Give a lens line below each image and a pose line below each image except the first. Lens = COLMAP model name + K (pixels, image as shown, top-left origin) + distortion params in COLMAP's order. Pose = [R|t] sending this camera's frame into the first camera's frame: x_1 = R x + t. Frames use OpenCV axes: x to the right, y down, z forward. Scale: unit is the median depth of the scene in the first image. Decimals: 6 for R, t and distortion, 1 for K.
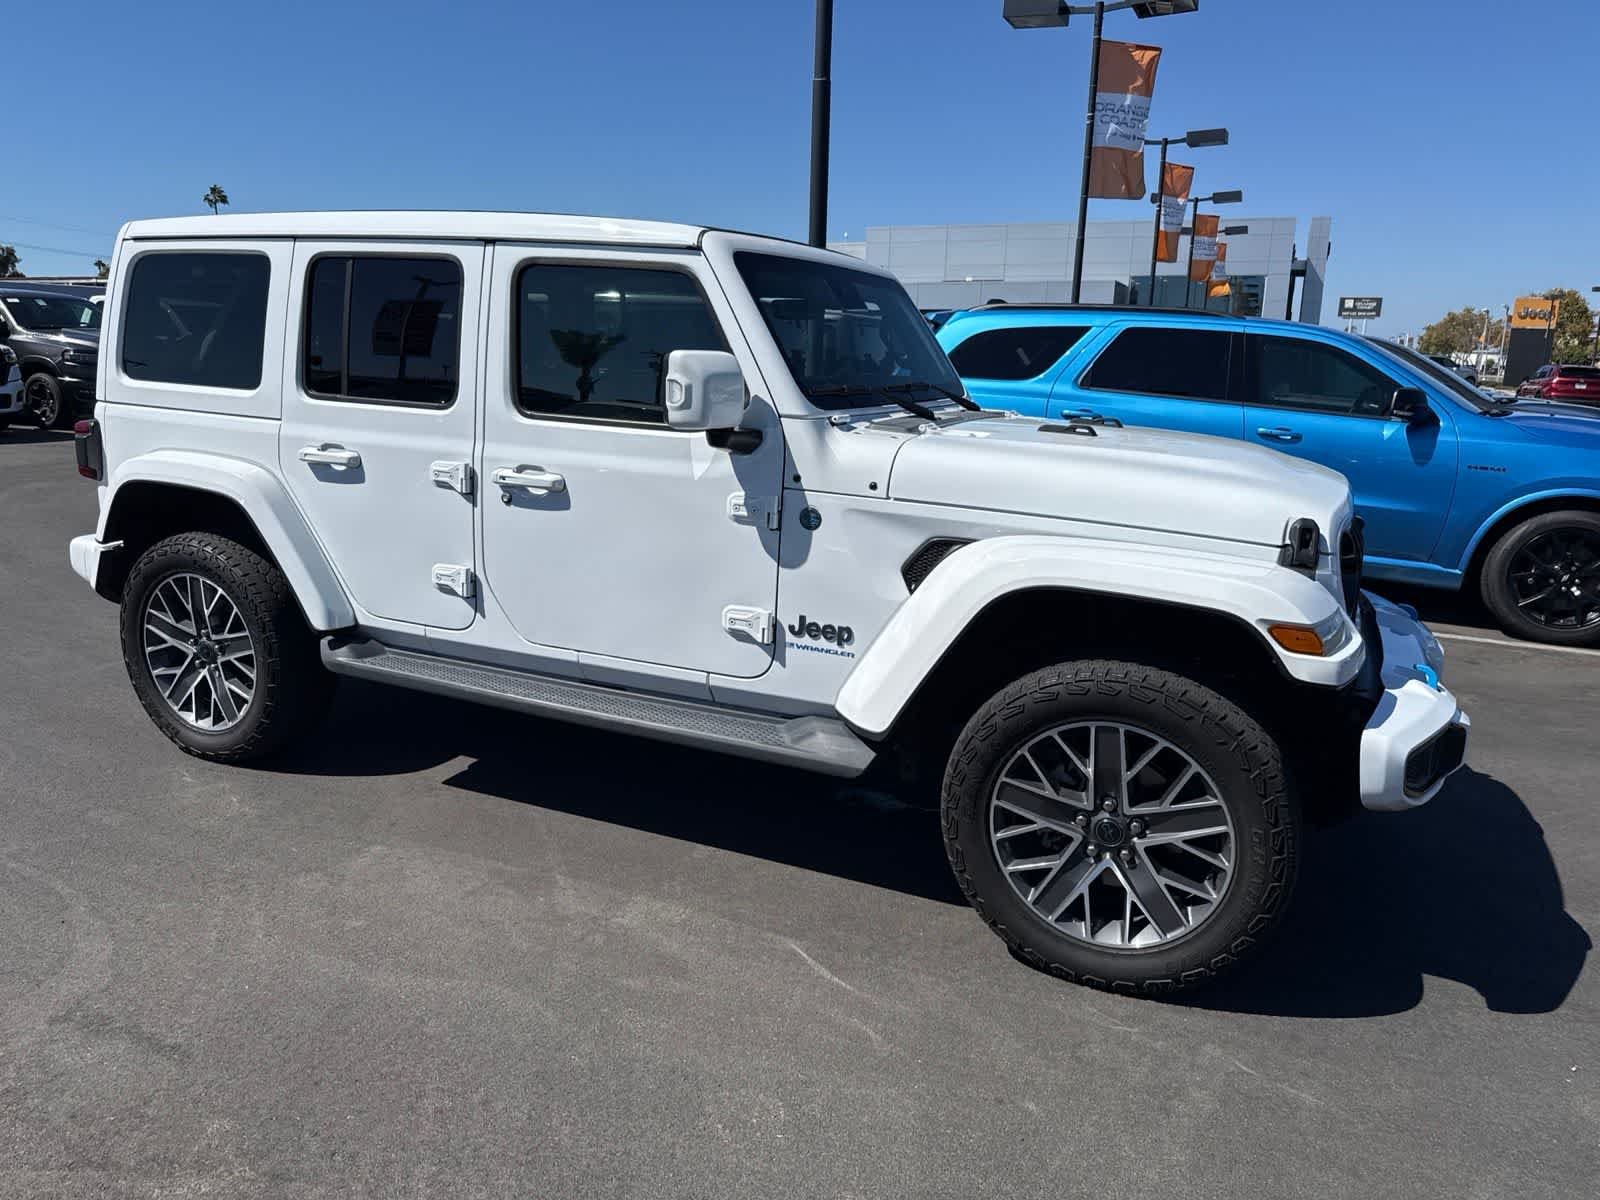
lens RADIAL K [[1138.0, 0, 796.6], [0, 1138.0, 600.6], [0, 0, 1]] dist [0.027107, -0.029591]
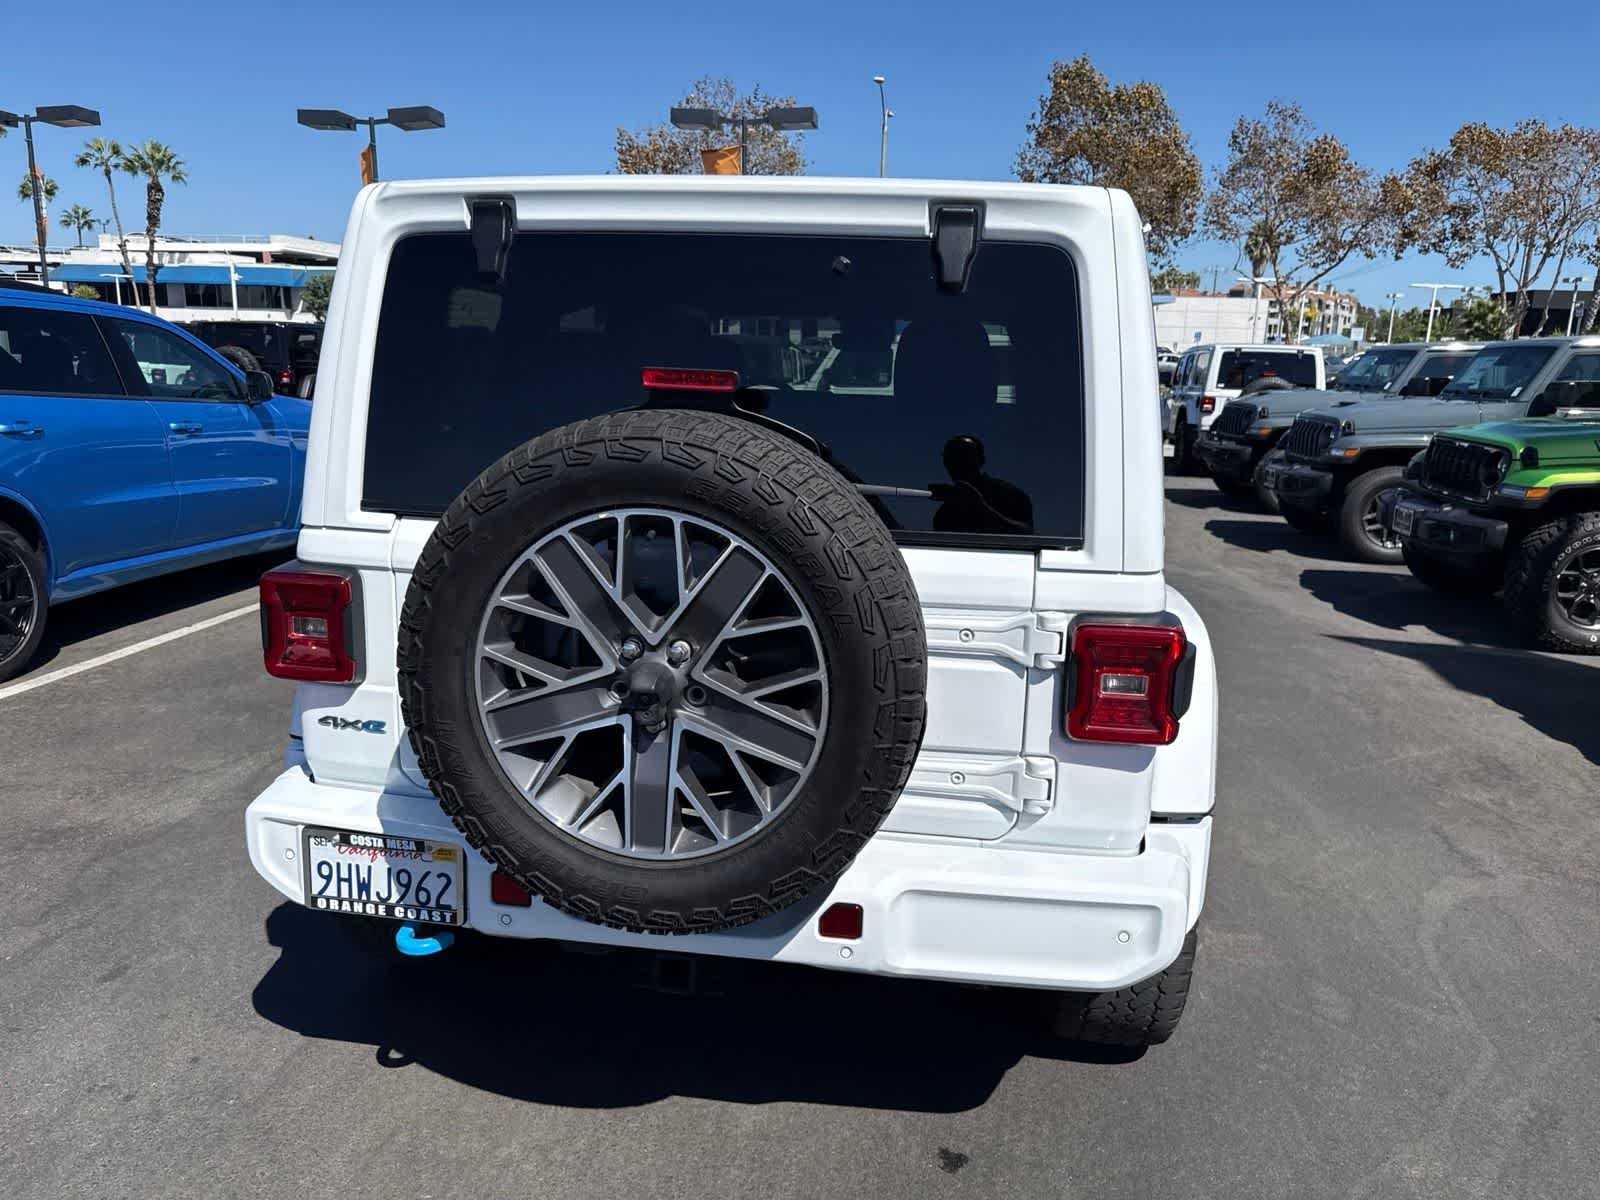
lens RADIAL K [[1138.0, 0, 810.6], [0, 1138.0, 601.6], [0, 0, 1]] dist [0.027107, -0.029591]
pose [[-0.278661, -0.244510, 0.928743, -1.242746], [0.175799, 0.937722, 0.299621, -0.405821], [-0.944162, 0.246765, -0.218322, 1.525459]]
